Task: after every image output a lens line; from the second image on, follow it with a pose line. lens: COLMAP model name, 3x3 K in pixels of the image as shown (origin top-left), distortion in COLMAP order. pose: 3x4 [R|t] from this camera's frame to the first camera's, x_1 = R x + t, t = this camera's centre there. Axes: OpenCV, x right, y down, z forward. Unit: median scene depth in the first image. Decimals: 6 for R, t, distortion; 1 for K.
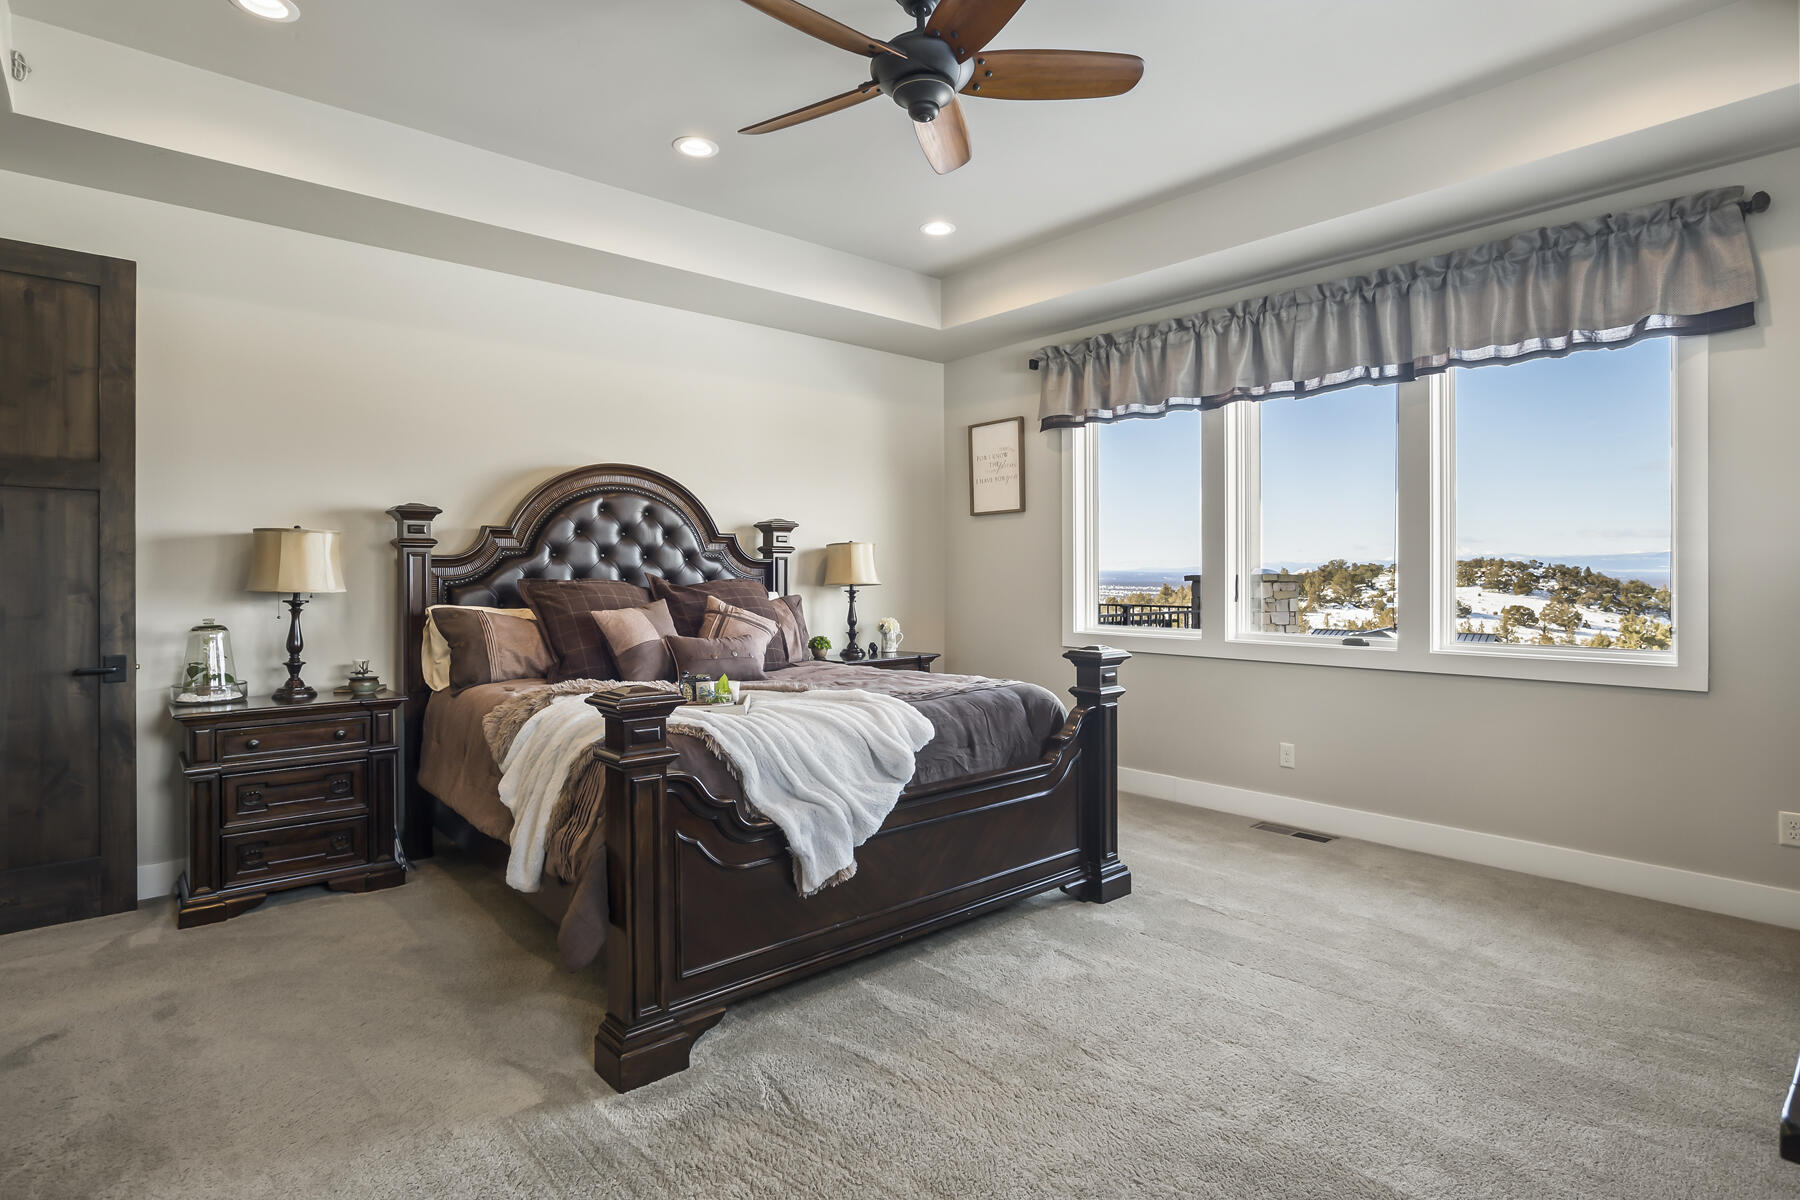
lens RADIAL K [[906.7, 0, 898.2], [0, 906.7, 587.5], [0, 0, 1]] dist [-0.015612, 0.001833]
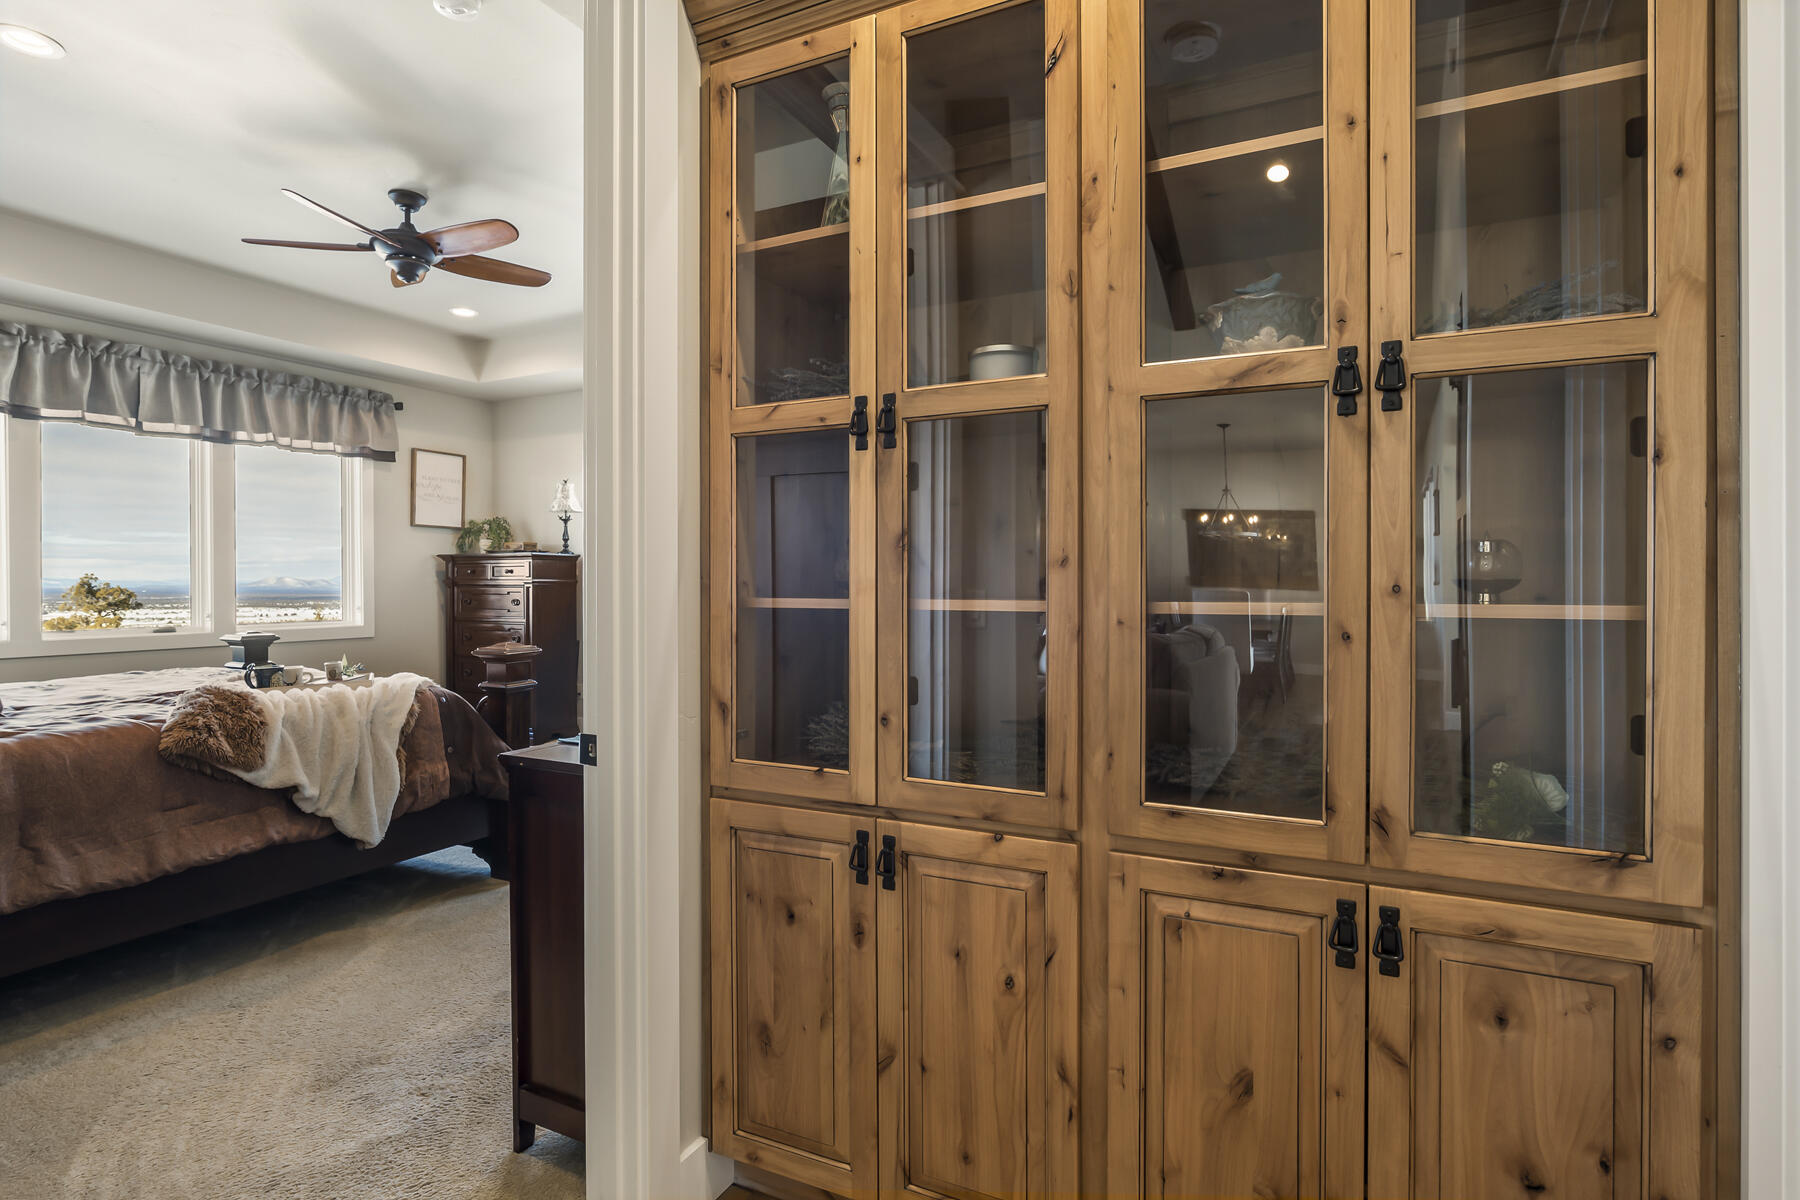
lens RADIAL K [[906.7, 0, 898.2], [0, 906.7, 587.5], [0, 0, 1]] dist [-0.015612, 0.001833]
pose [[-0.377277, -0.005894, 0.926082, -1.139123], [0.009399, 0.999904, 0.010193, -0.012177], [-0.926053, 0.012550, -0.377185, 0.565927]]
